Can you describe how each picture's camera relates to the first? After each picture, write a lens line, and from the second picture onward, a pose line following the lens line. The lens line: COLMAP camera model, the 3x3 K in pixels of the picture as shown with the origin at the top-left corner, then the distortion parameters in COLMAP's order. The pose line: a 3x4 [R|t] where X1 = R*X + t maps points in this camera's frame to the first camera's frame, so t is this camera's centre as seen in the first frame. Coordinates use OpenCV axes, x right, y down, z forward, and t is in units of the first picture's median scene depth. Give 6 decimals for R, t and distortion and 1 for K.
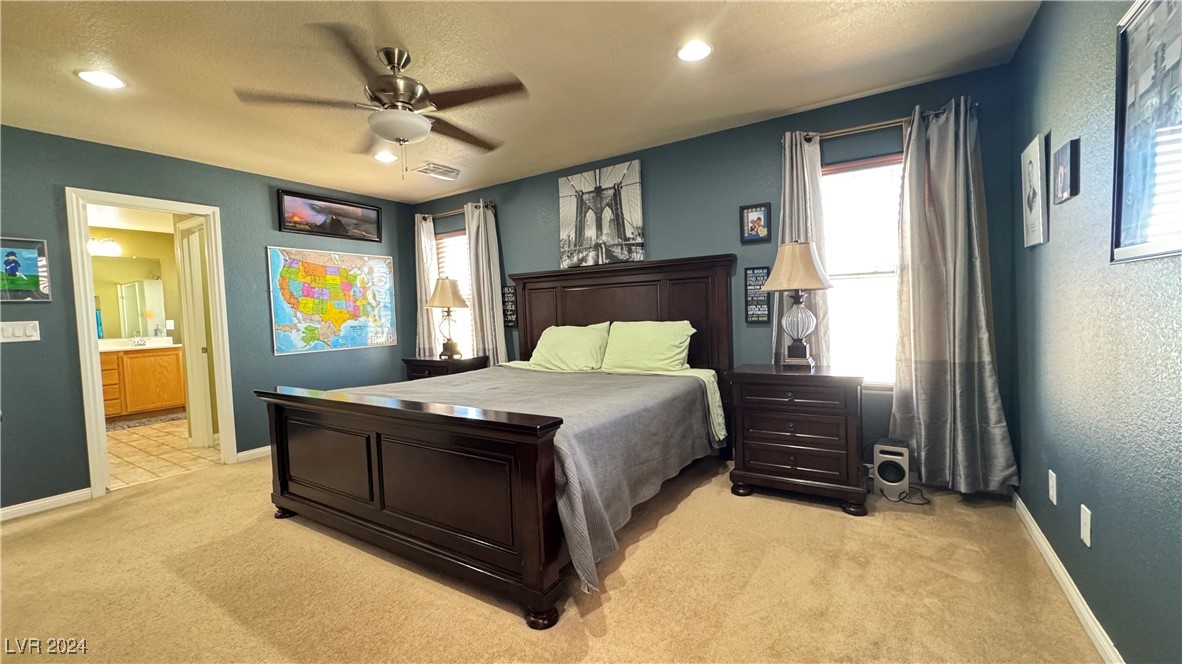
lens RADIAL K [[470.6, 0, 591.7], [0, 470.6, 331.6], [0, 0, 1]] dist [-0.002707, 0.000544]
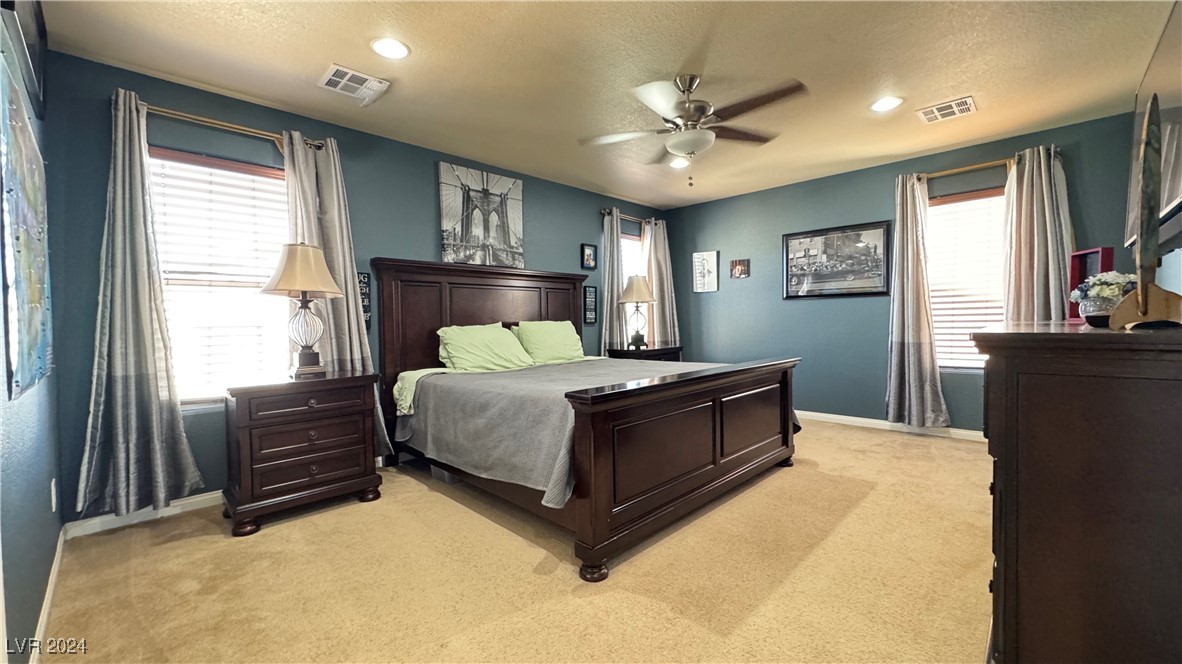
lens RADIAL K [[470.6, 0, 591.7], [0, 470.6, 331.6], [0, 0, 1]] dist [-0.002707, 0.000544]
pose [[0.212909, -0.007231, 0.977045, -0.941354], [0.025027, 0.999685, 0.001944, 0.005467], [-0.976751, 0.024039, 0.213023, 0.565953]]
